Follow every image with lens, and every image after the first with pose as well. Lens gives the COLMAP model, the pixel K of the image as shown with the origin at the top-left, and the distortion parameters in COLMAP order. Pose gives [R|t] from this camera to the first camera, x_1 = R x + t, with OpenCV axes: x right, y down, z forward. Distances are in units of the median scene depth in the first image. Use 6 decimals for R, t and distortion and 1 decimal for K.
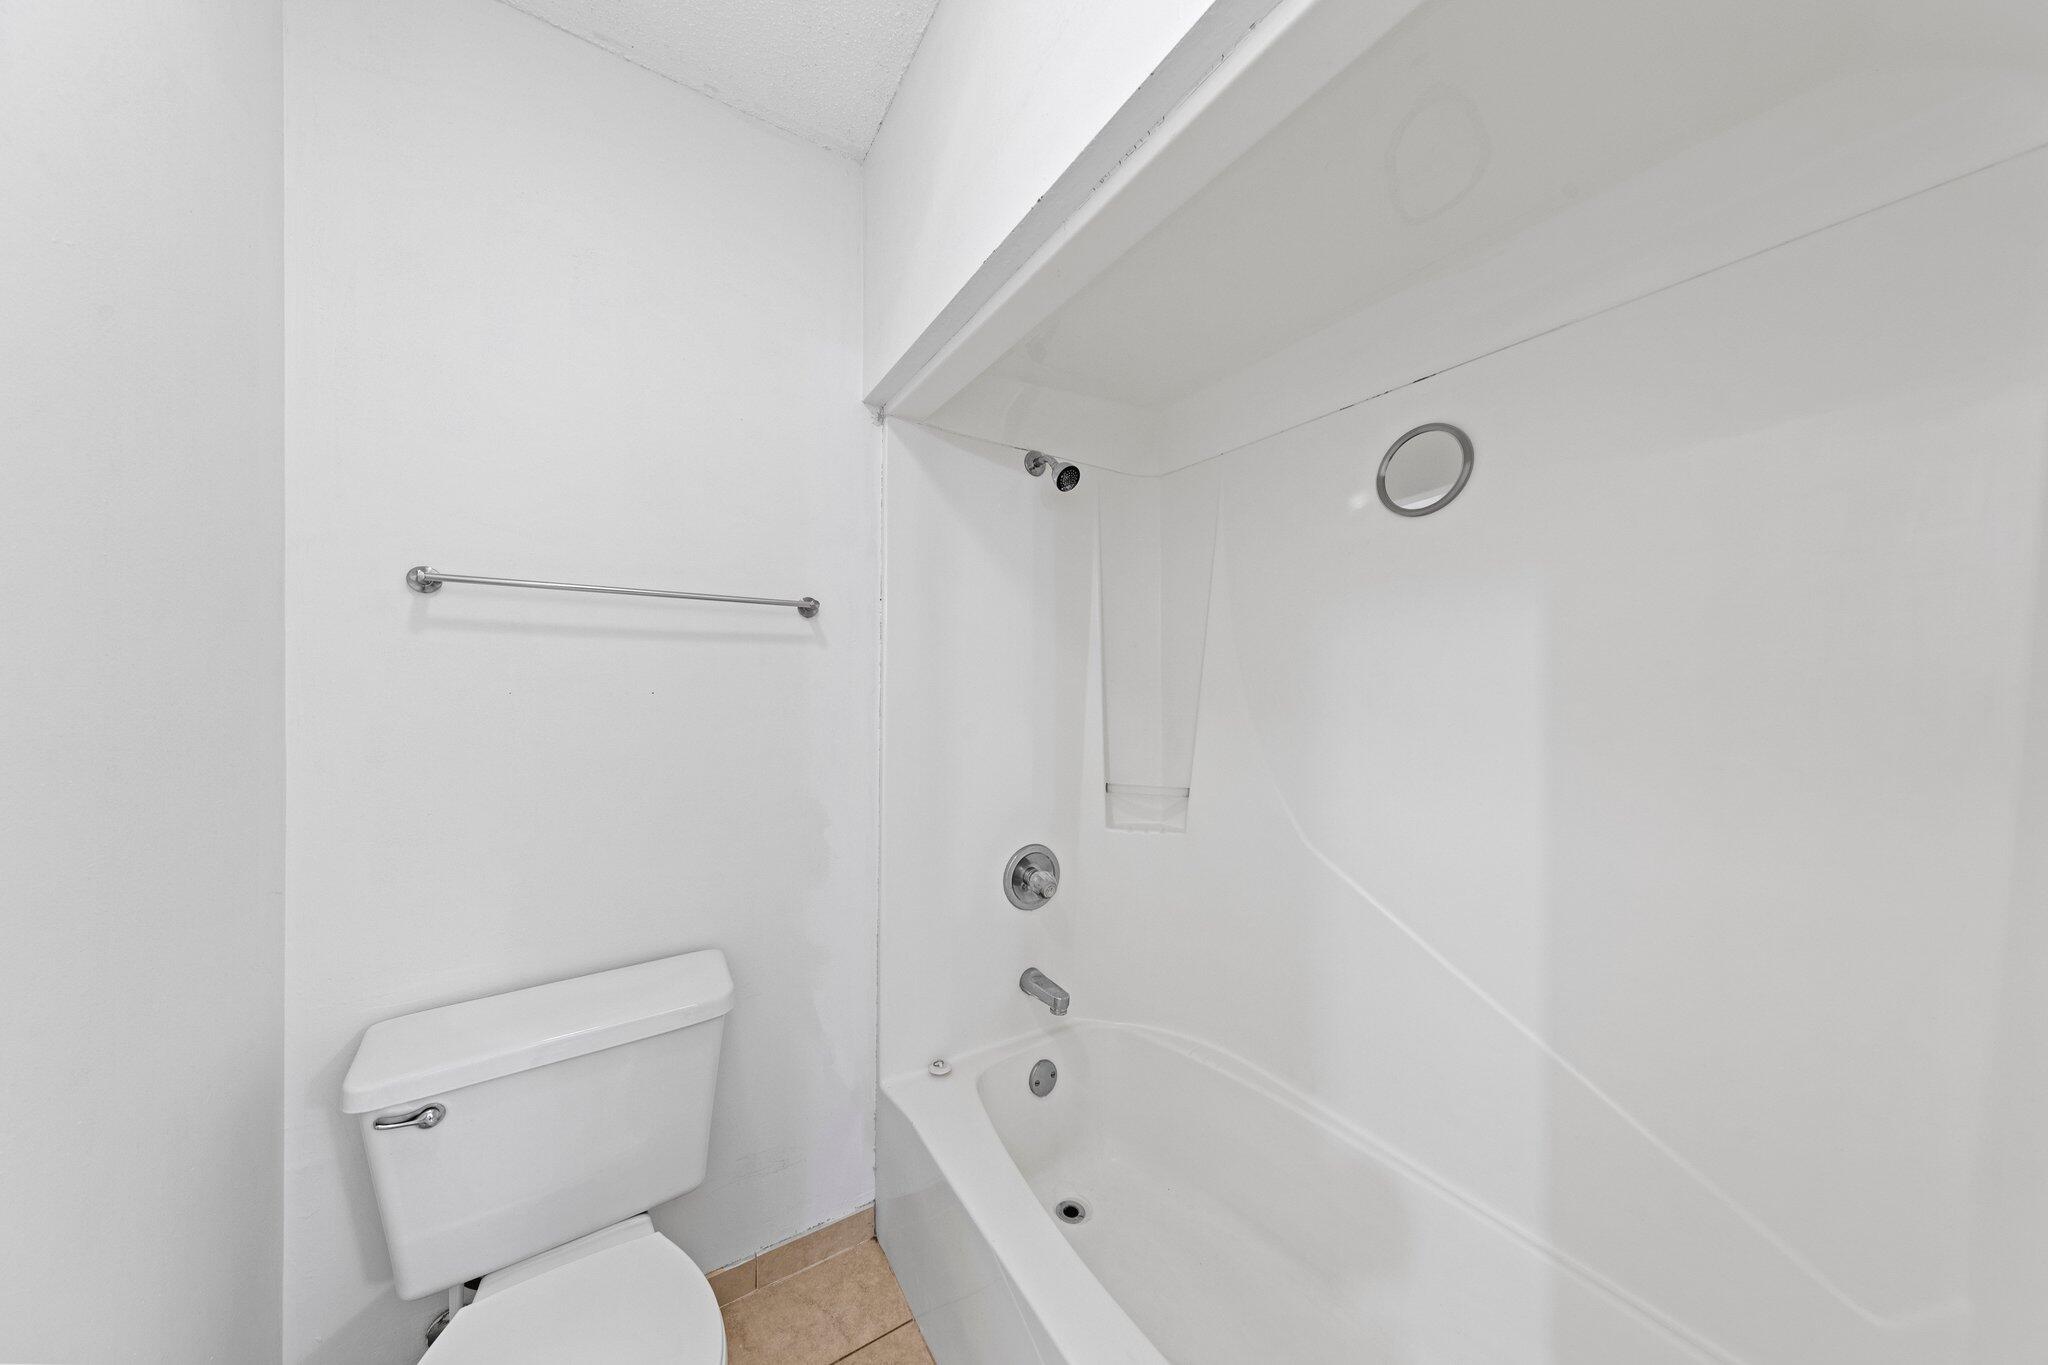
lens RADIAL K [[649.1, 0, 1026.8], [0, 649.1, 690.1], [0, 0, 1]] dist [0.001800, -0.000035]
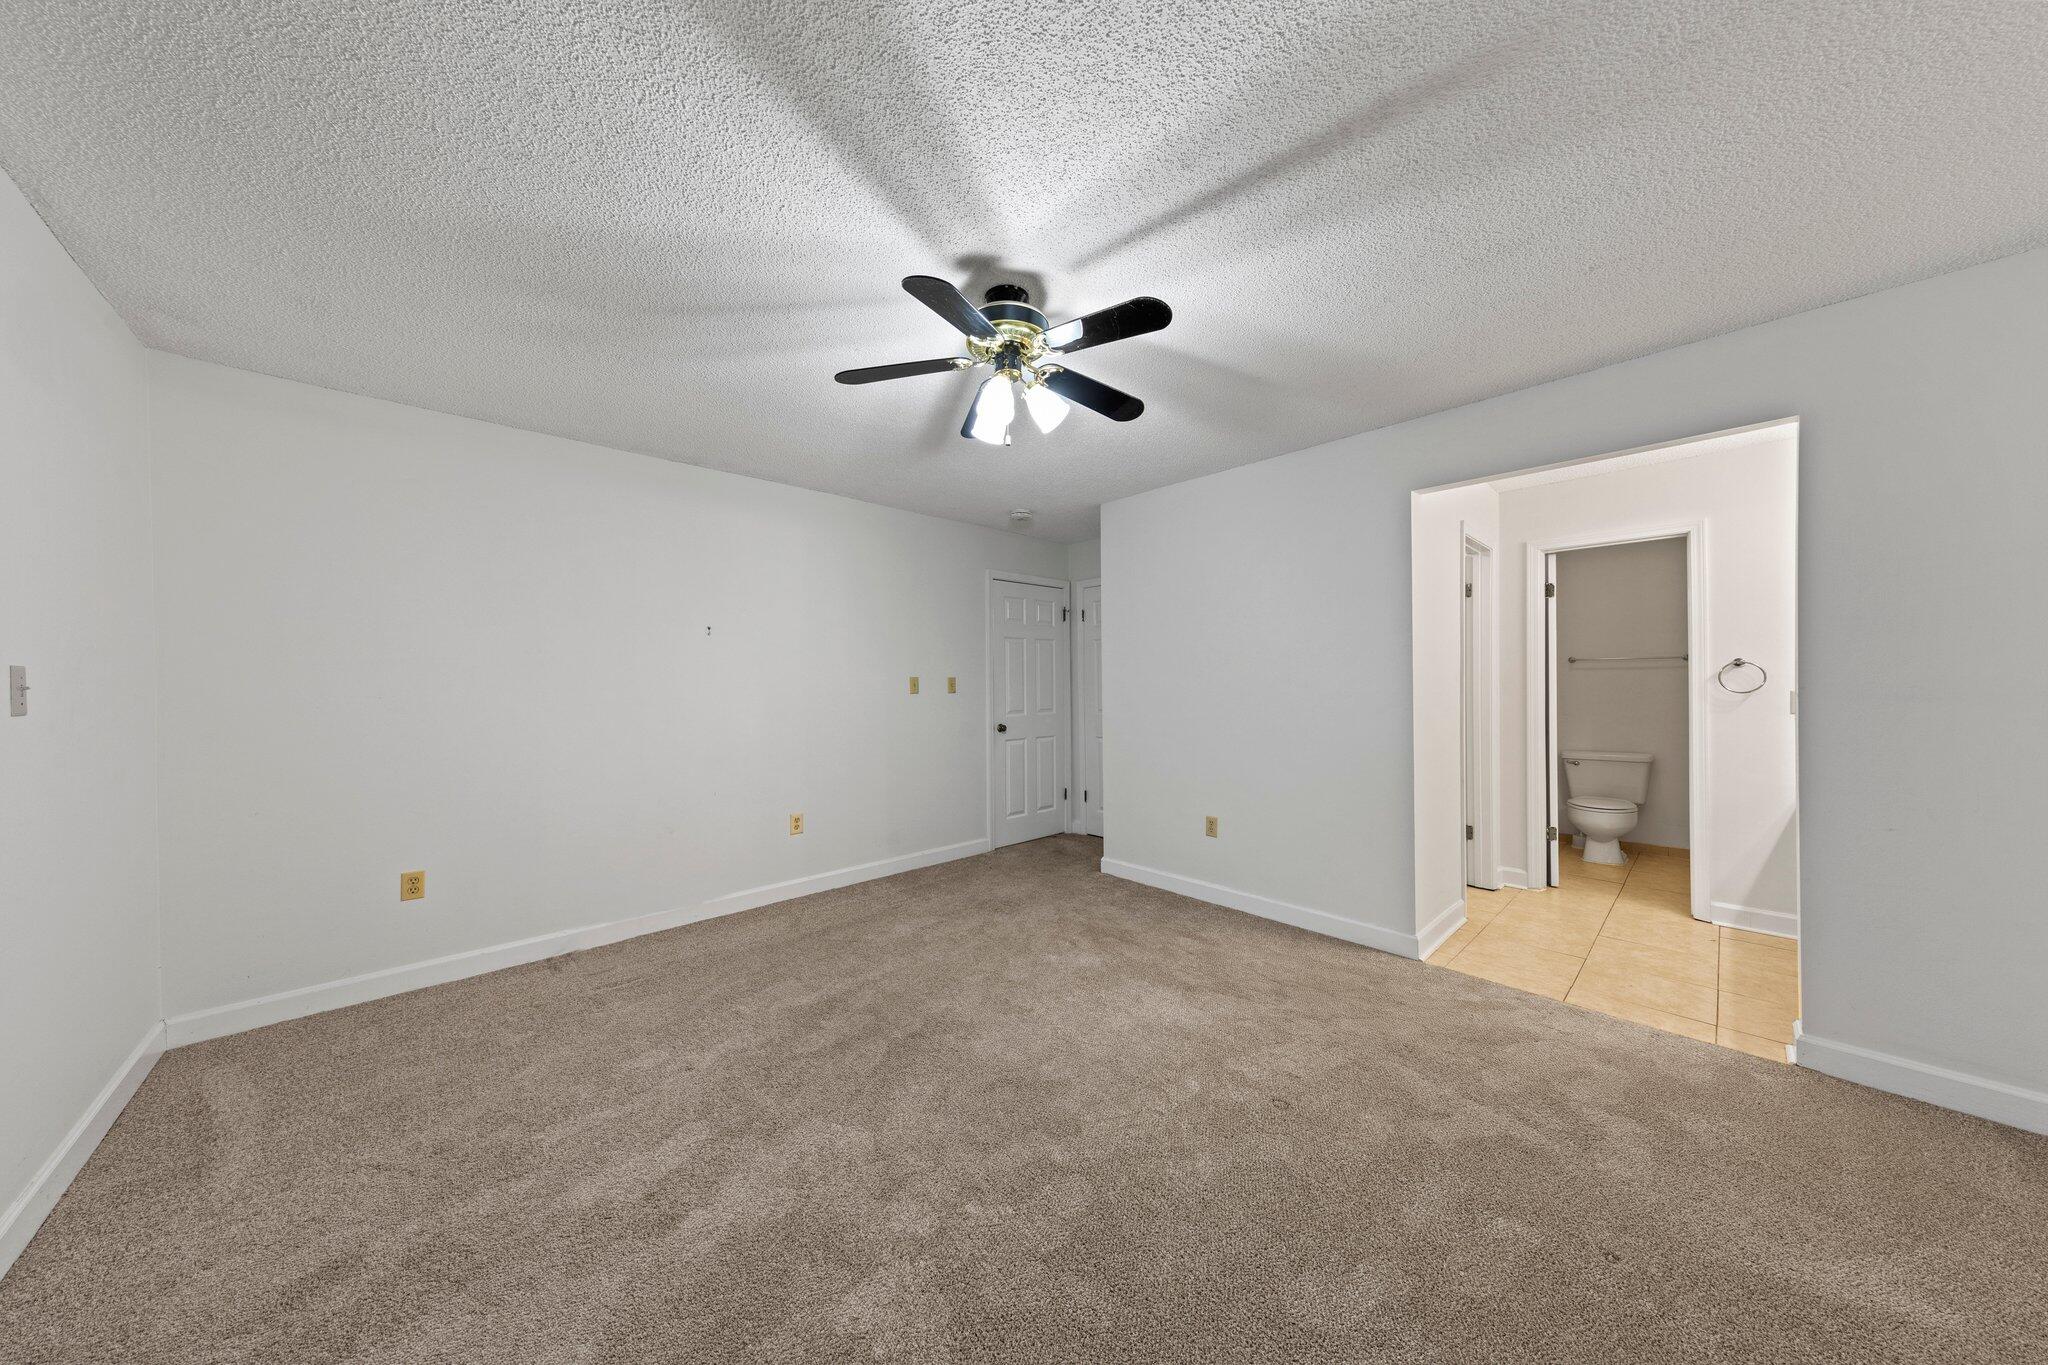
lens RADIAL K [[648.1, 0, 1020.4], [0, 648.1, 683.9], [0, 0, 1]] dist [0.002584, -0.000083]
pose [[0.174890, -0.006782, -0.984565, 2.358552], [0.010116, 0.999936, -0.005091, -0.011321], [0.984536, -0.009069, 0.174947, -2.948386]]
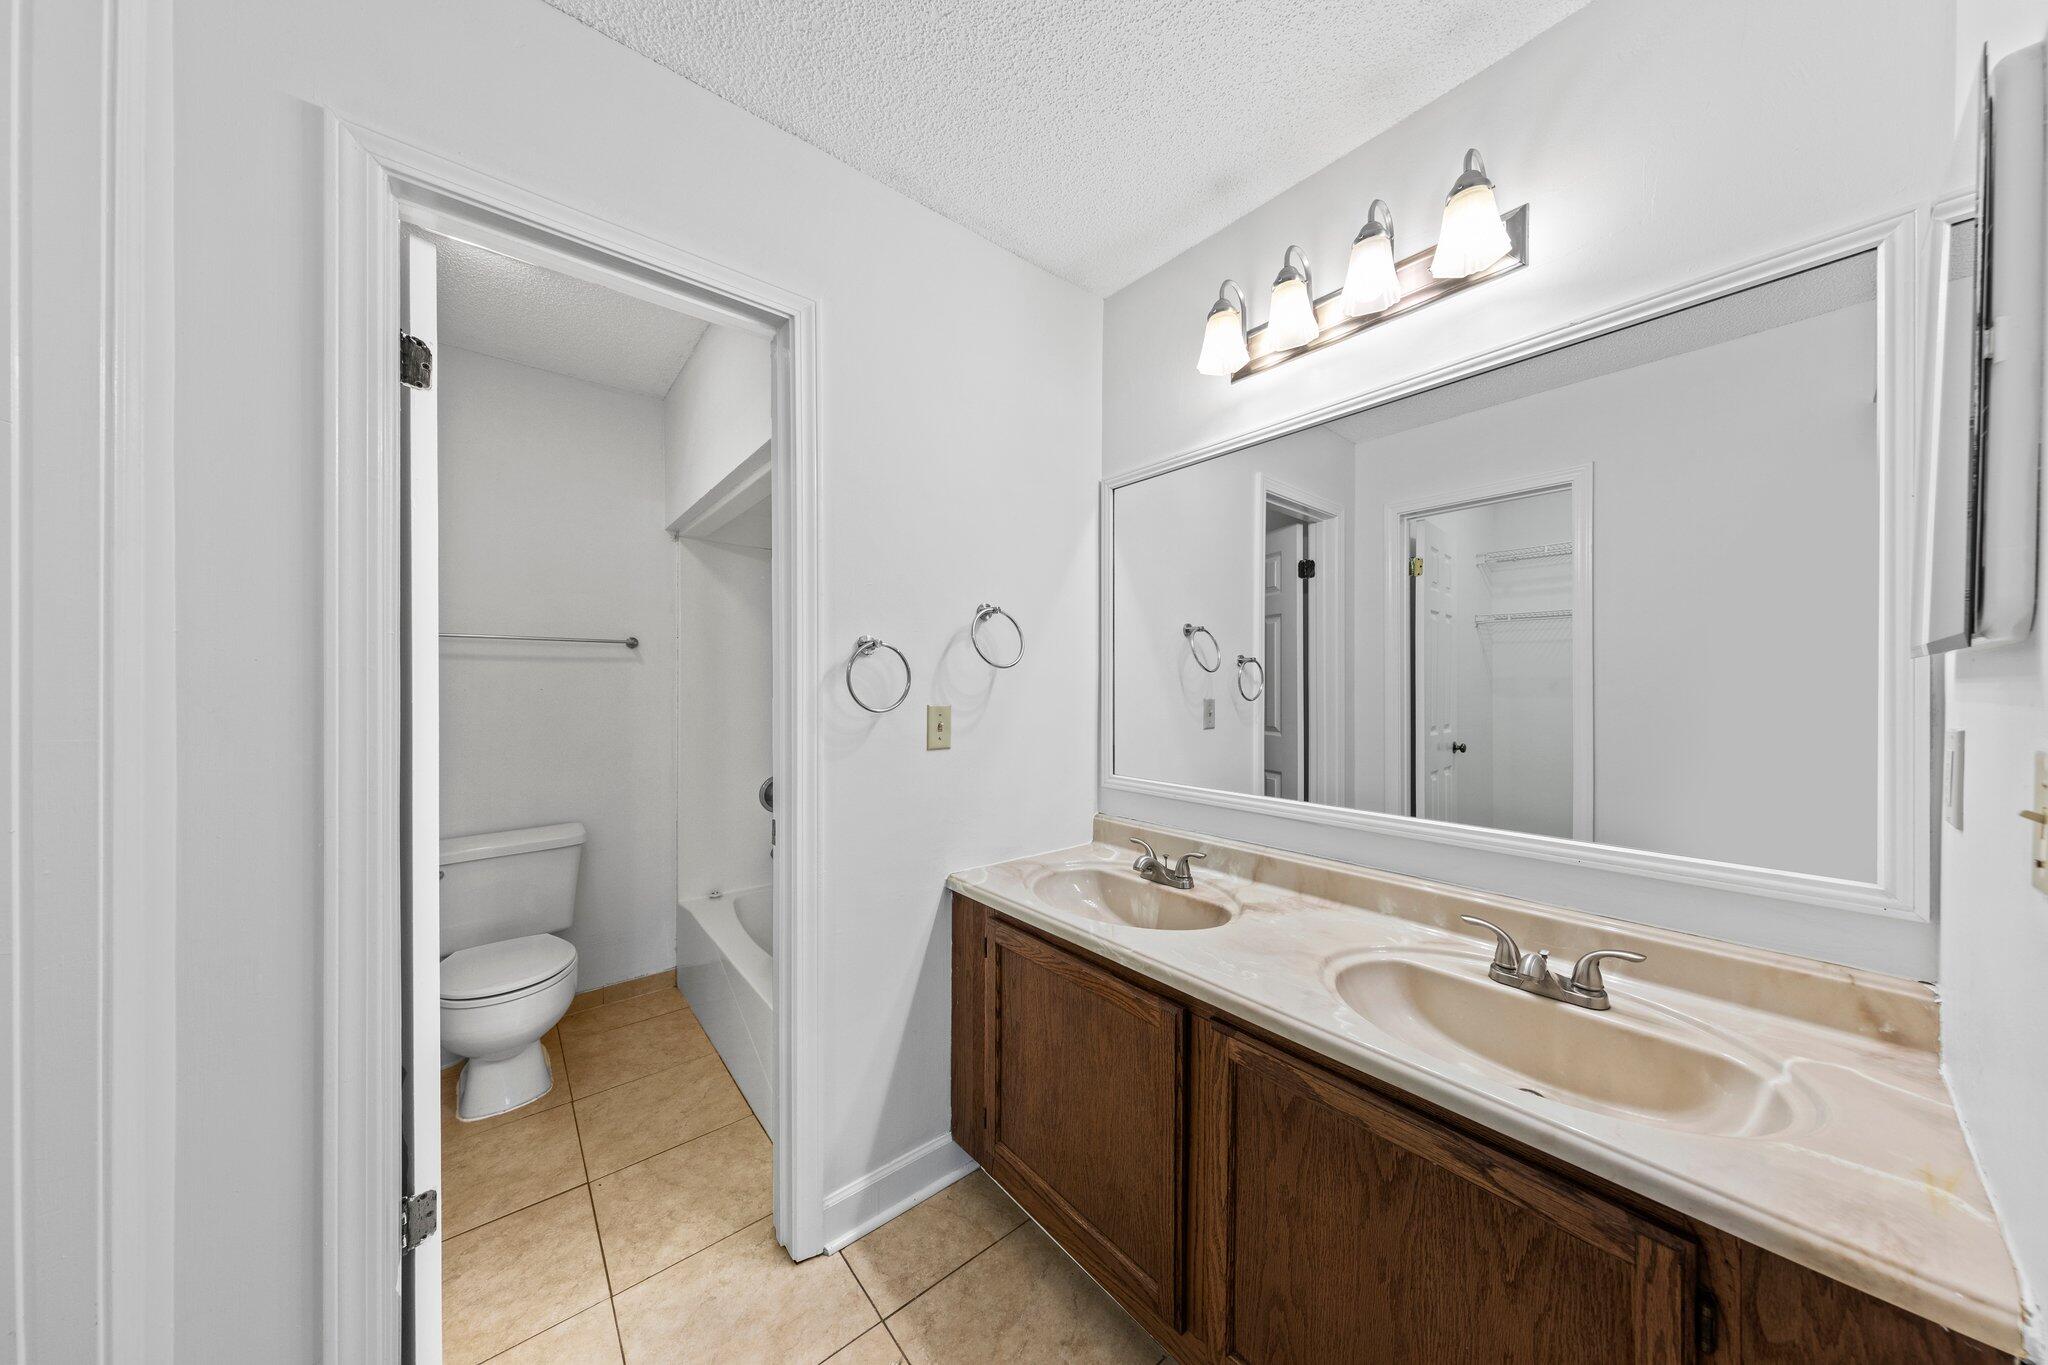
lens RADIAL K [[647.2, 0, 1028.1], [0, 647.2, 685.3], [0, 0, 1]] dist [0.000773, -0.000093]
pose [[0.992262, -0.004555, 0.124081, 0.571760], [0.003829, 0.999974, 0.006086, -0.012886], [-0.124106, -0.005563, 0.992253, -1.006755]]
